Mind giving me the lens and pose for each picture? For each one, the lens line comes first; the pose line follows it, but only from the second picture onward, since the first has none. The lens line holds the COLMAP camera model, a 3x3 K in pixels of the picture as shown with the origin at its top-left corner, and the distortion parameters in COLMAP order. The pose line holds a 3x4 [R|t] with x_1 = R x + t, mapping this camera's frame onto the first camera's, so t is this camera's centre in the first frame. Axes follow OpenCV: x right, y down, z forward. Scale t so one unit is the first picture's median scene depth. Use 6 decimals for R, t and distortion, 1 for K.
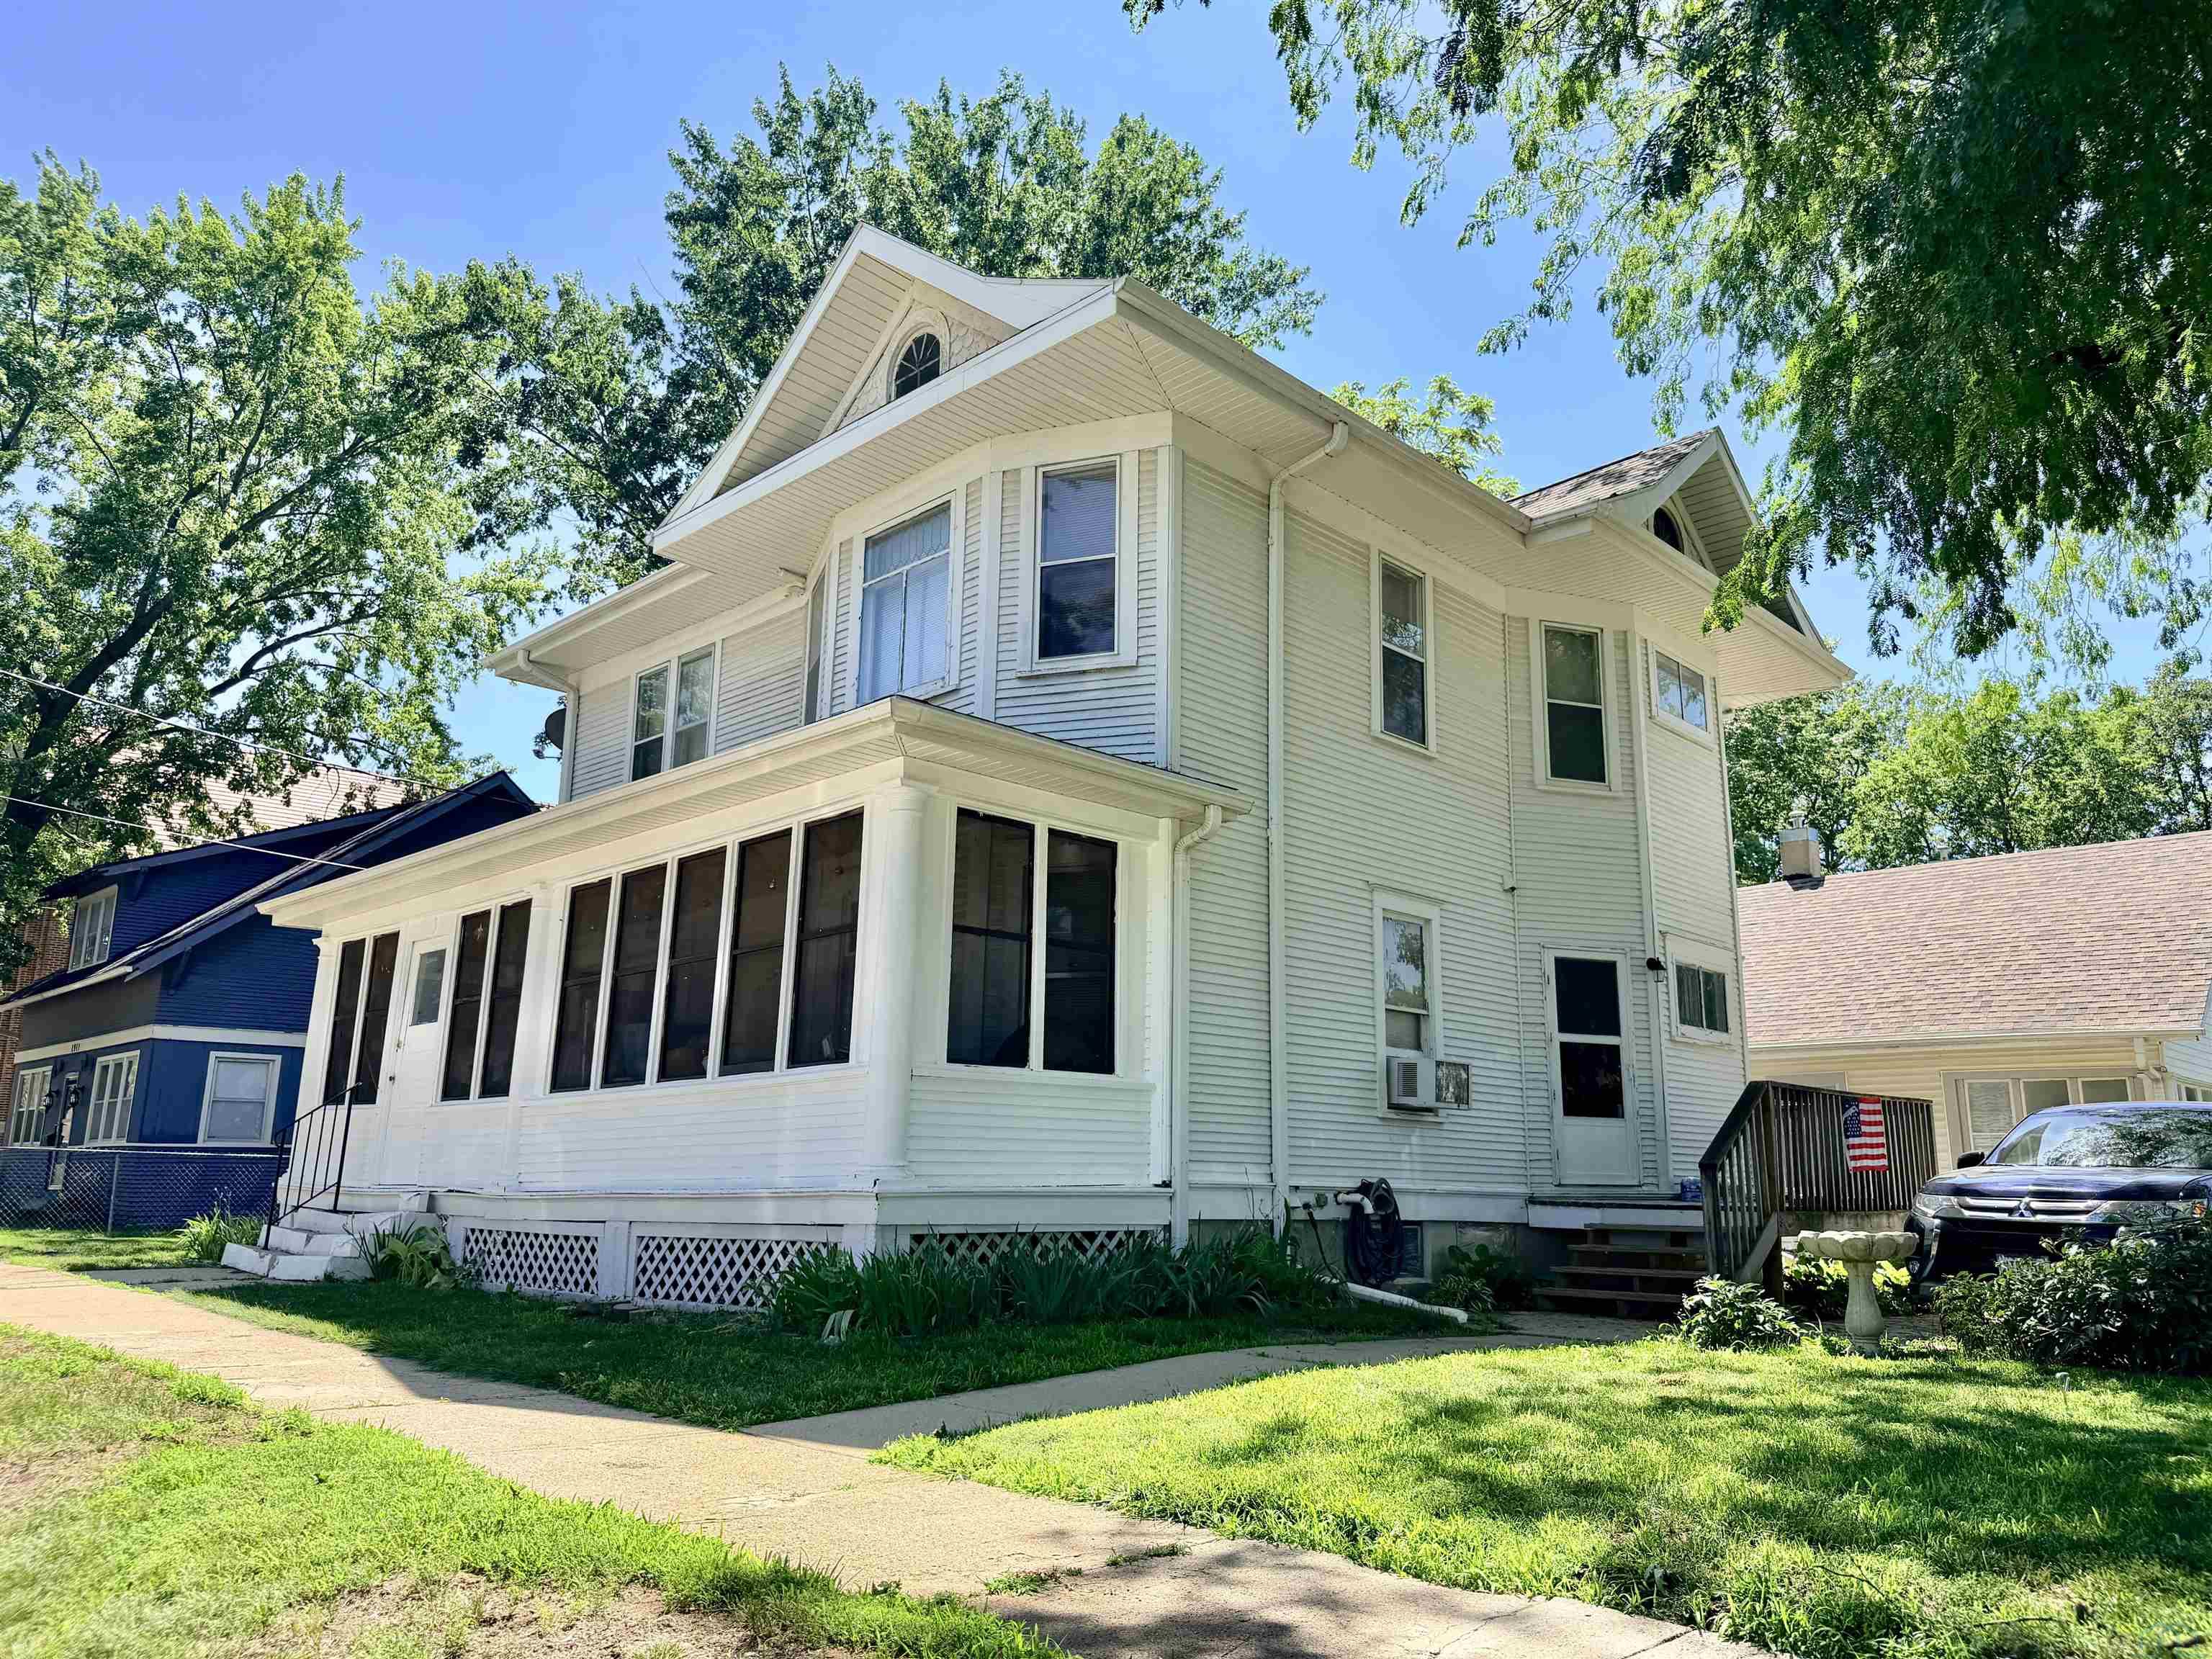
lens RADIAL K [[1536.3, 0, 1104.7], [0, 1536.3, 826.3], [0, 0, 1]] dist [0.093669, -0.130325]
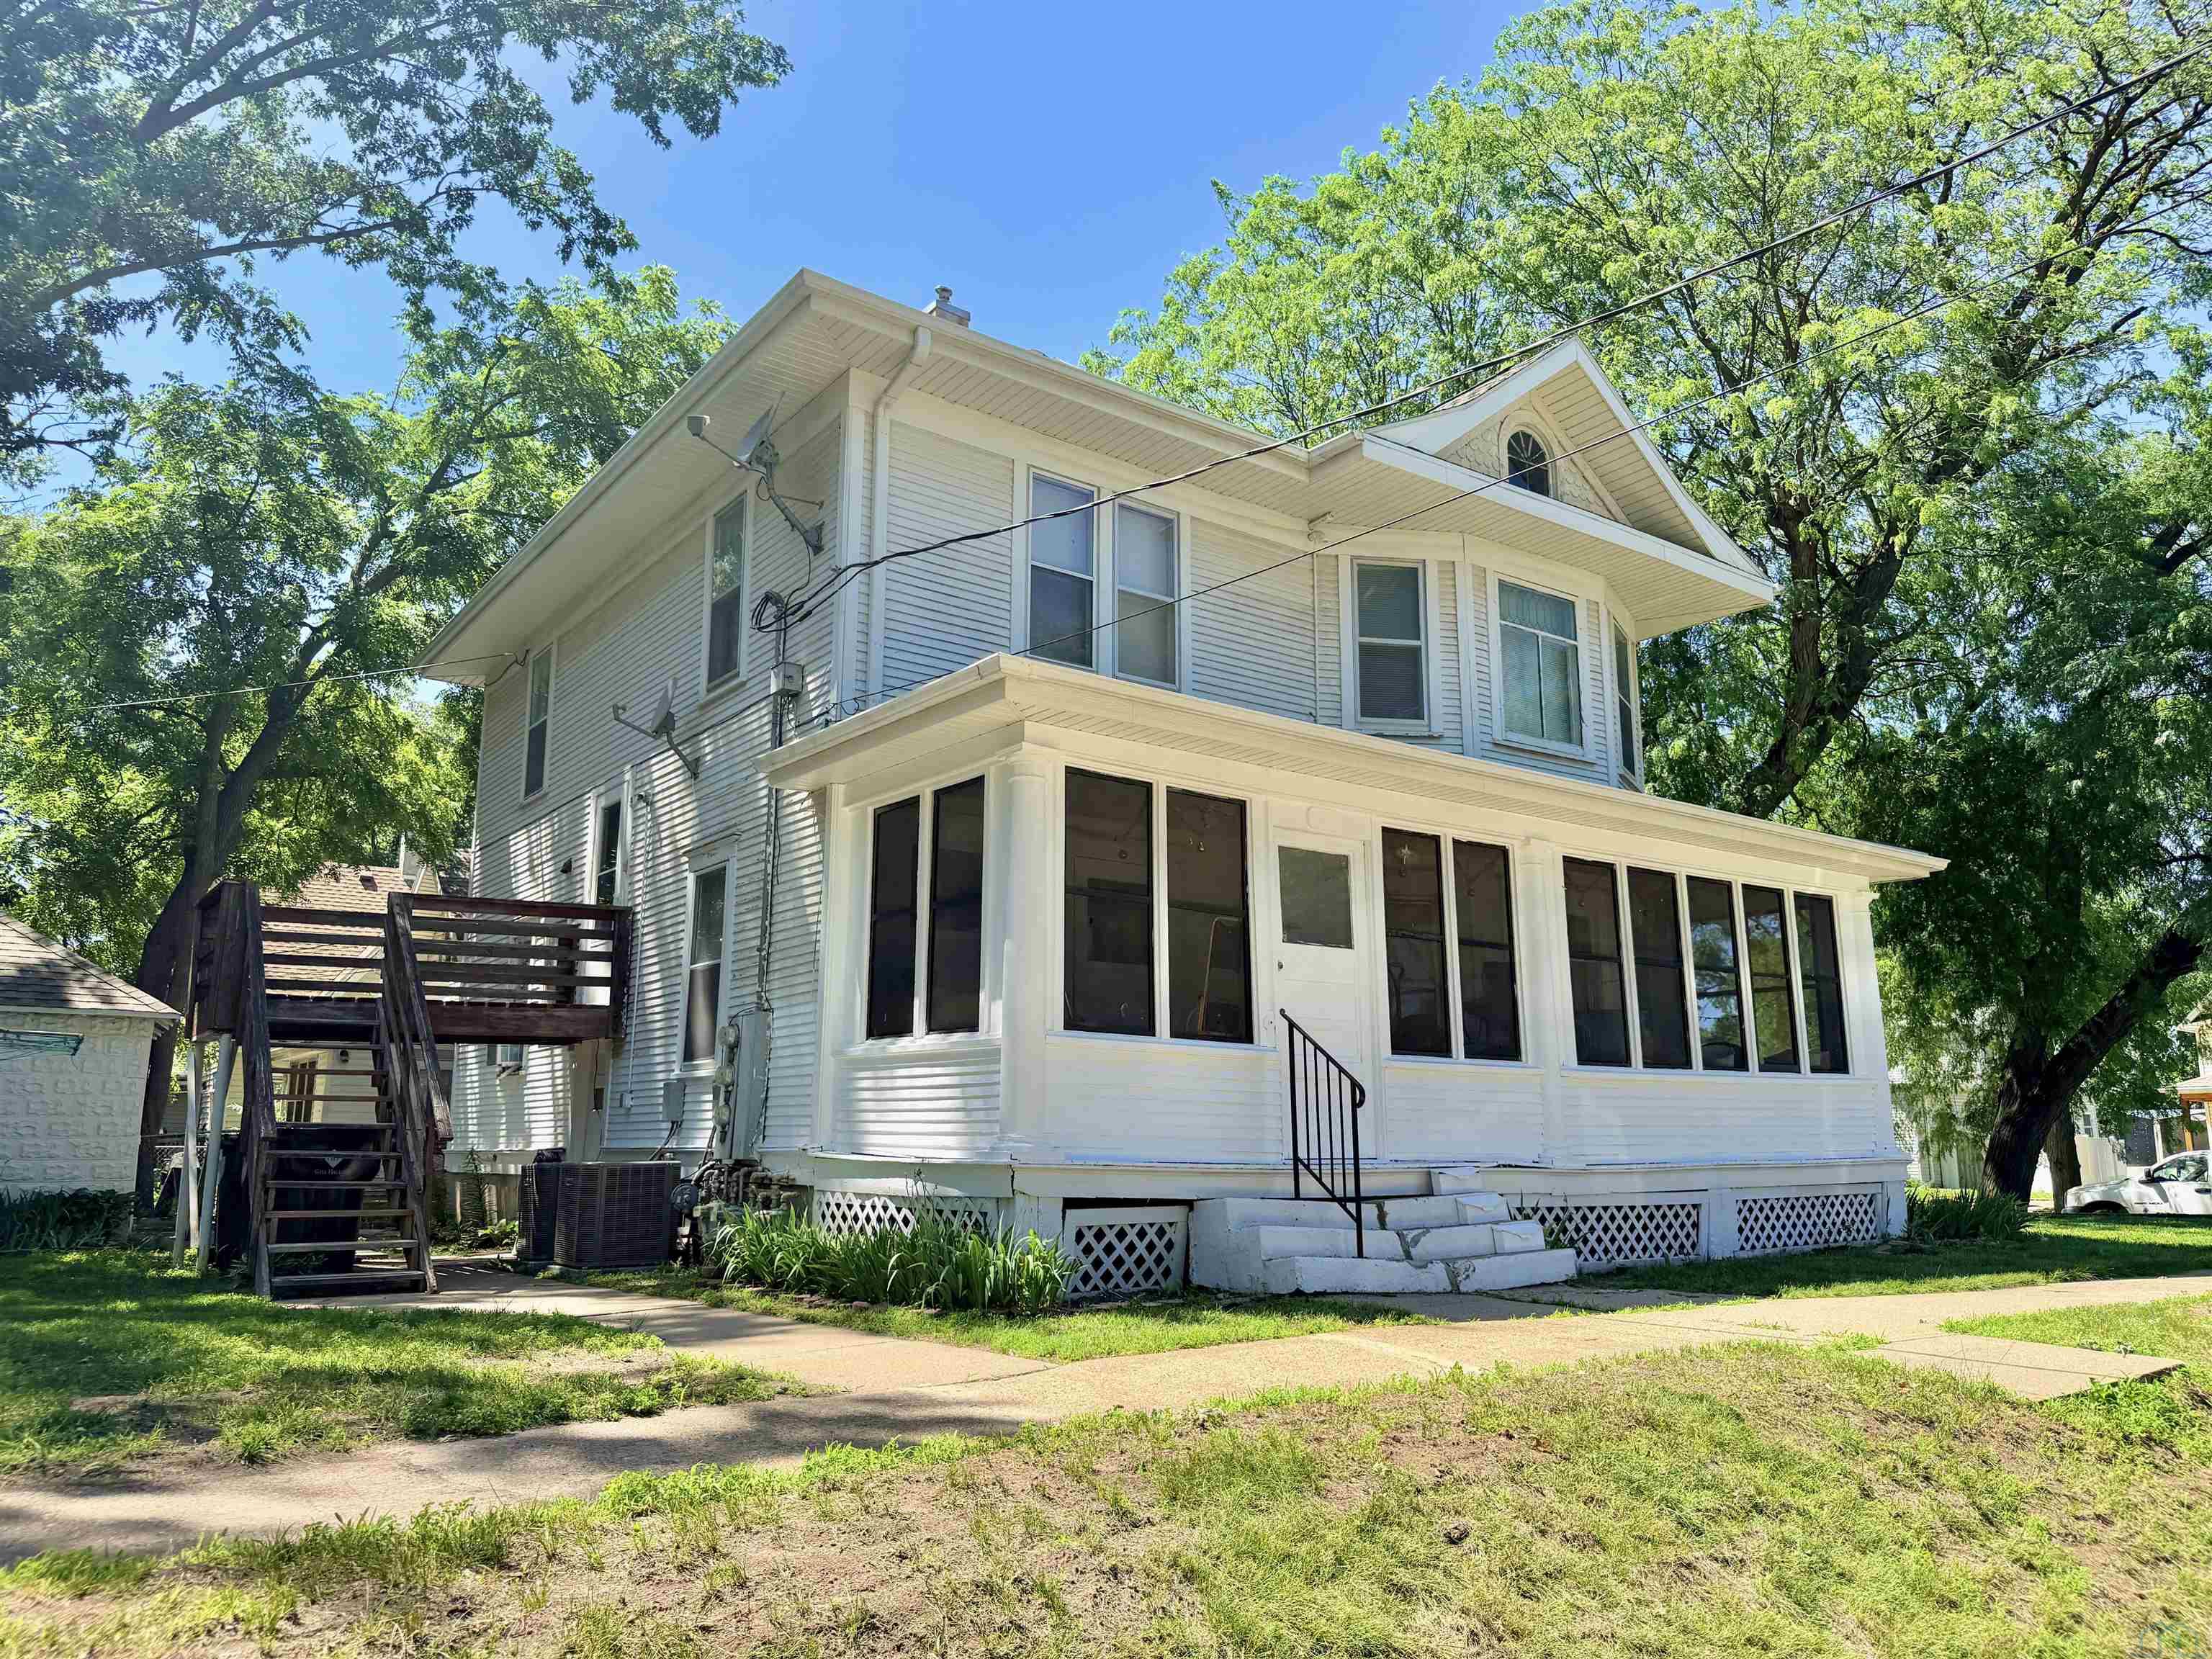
lens RADIAL K [[1536.3, 0, 1104.7], [0, 1536.3, 826.3], [0, 0, 1]] dist [0.093669, -0.130325]
pose [[0.154921, 0.182983, 0.970833, -1.285649], [-0.218156, 0.964775, -0.147029, 0.218920], [-0.963539, -0.189015, 0.189383, 1.056692]]
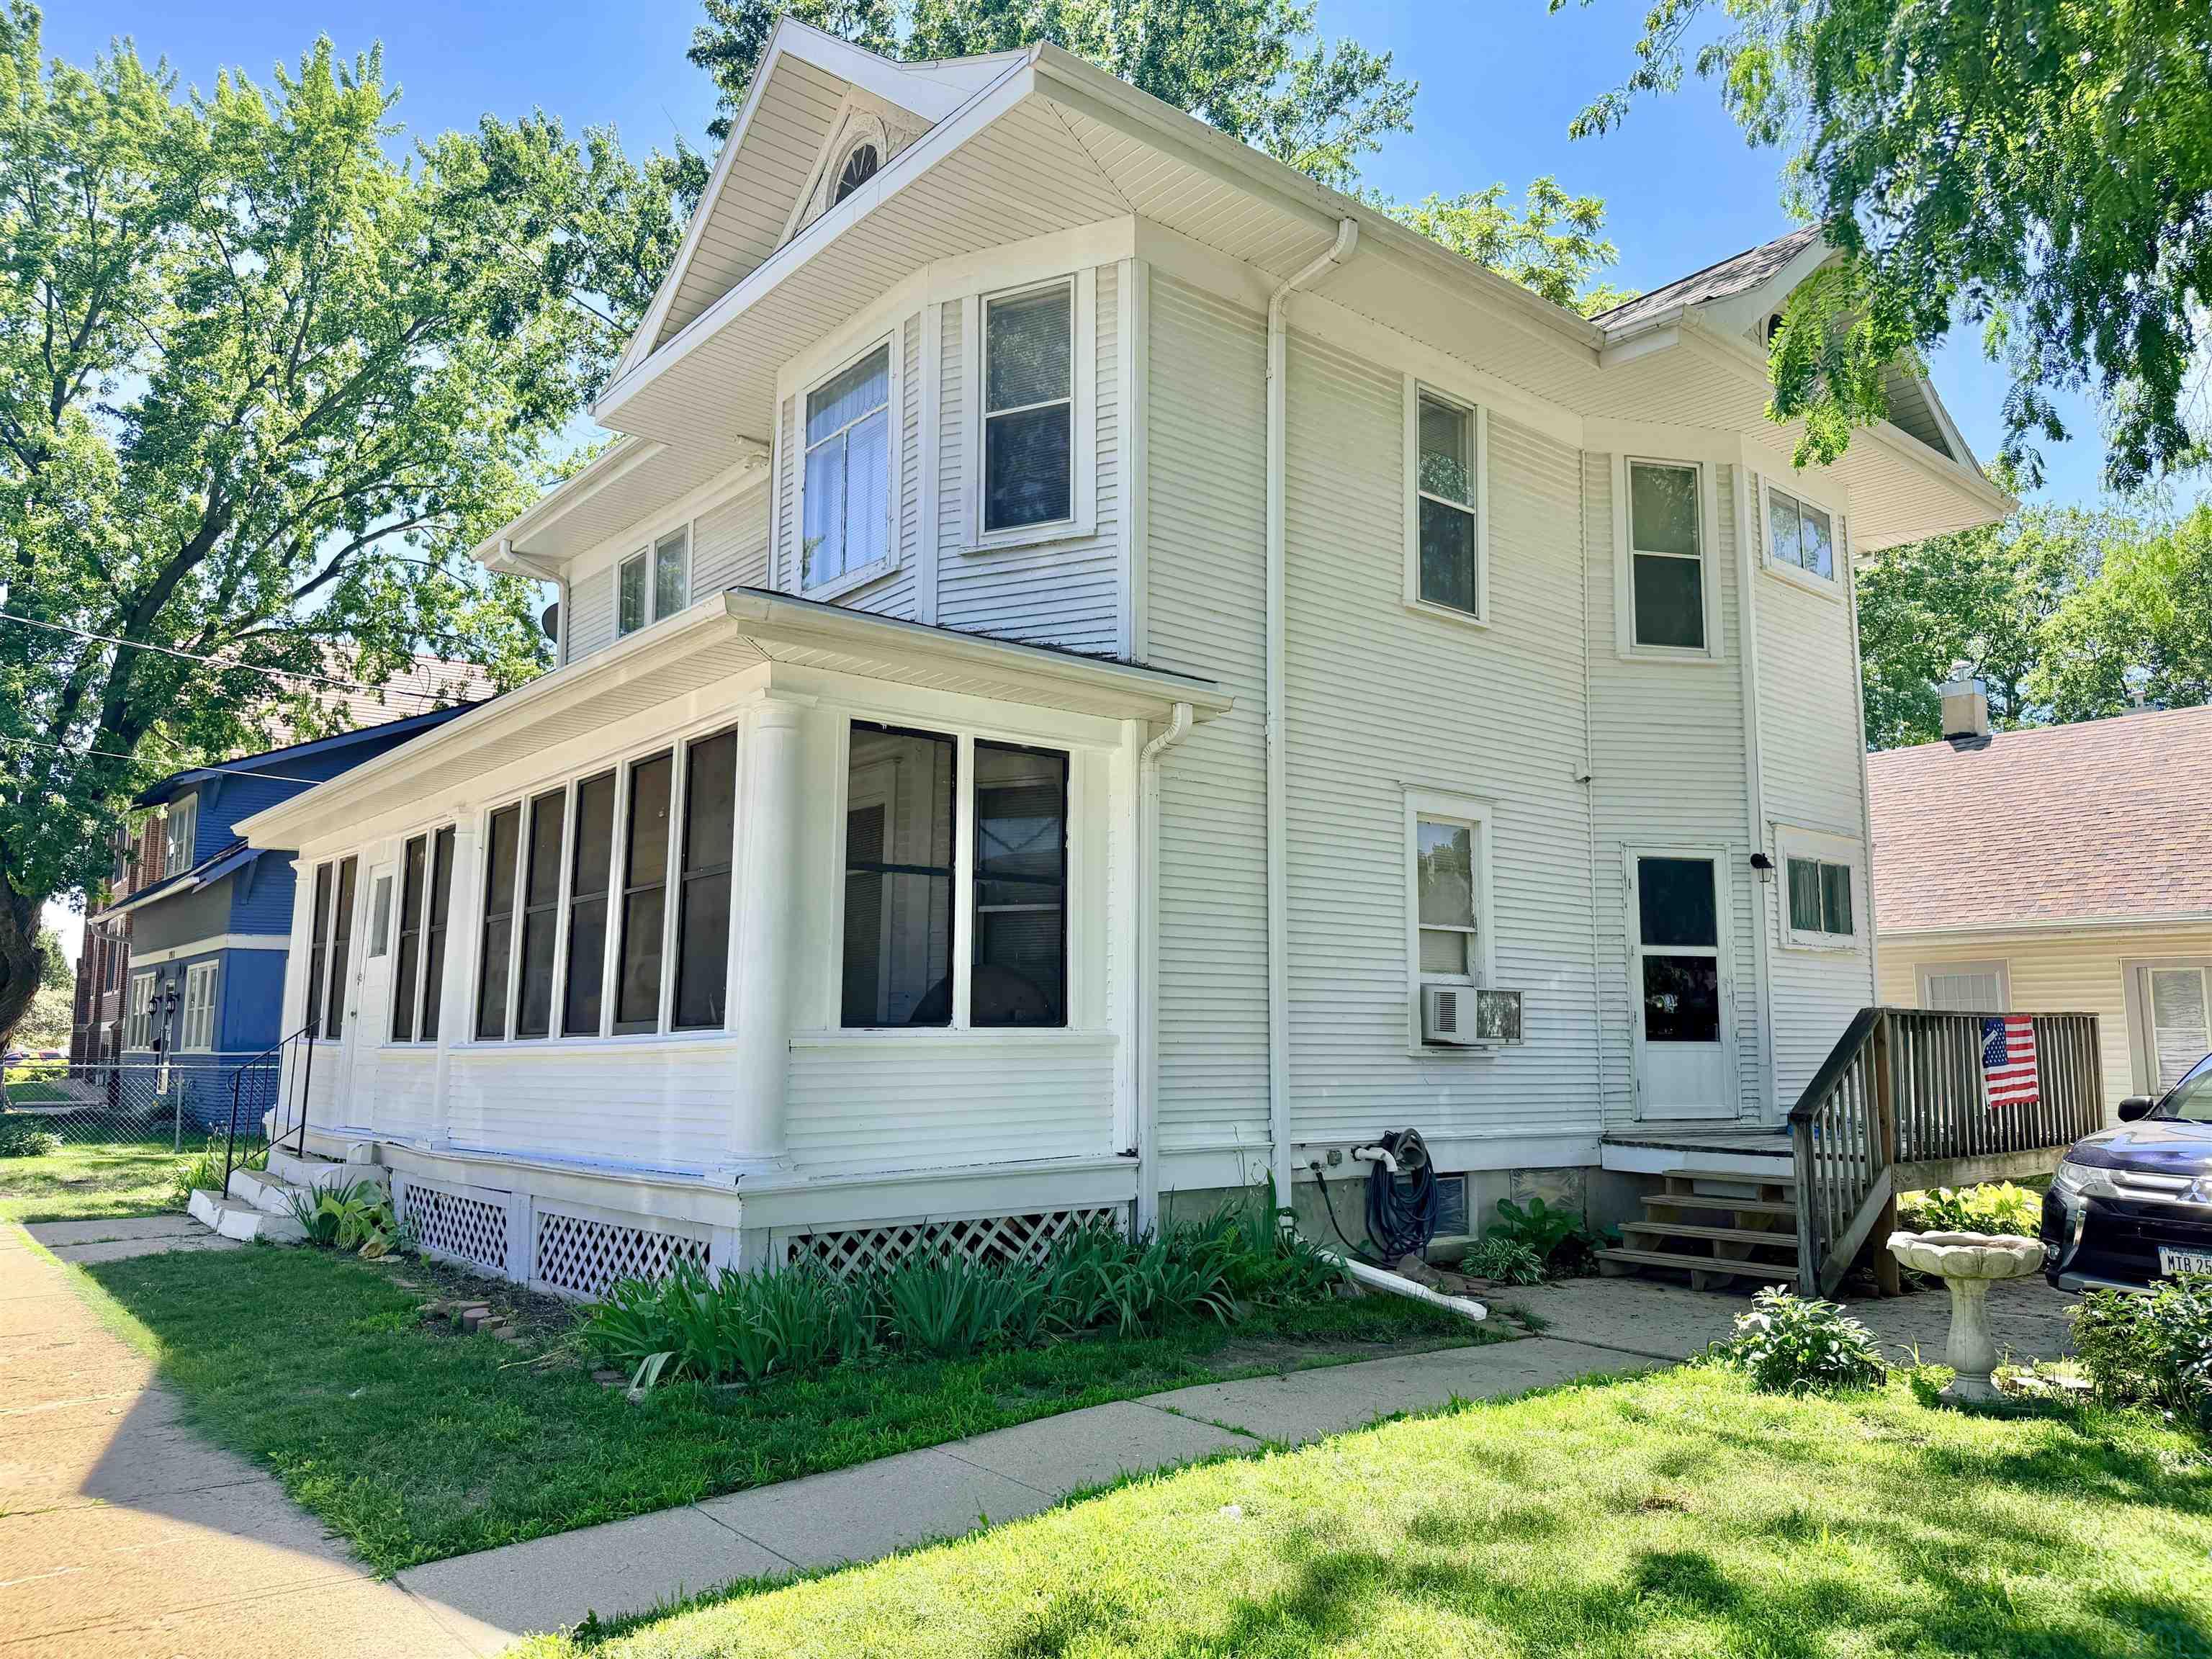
lens RADIAL K [[1533.2, 0, 1117.4], [0, 1533.2, 833.2], [0, 0, 1]] dist [0.082242, -0.100014]
pose [[0.995505, -0.023283, -0.091800, 0.092115], [0.031565, 0.995457, 0.089826, -0.015861], [0.089292, -0.092320, 0.991718, 0.141805]]
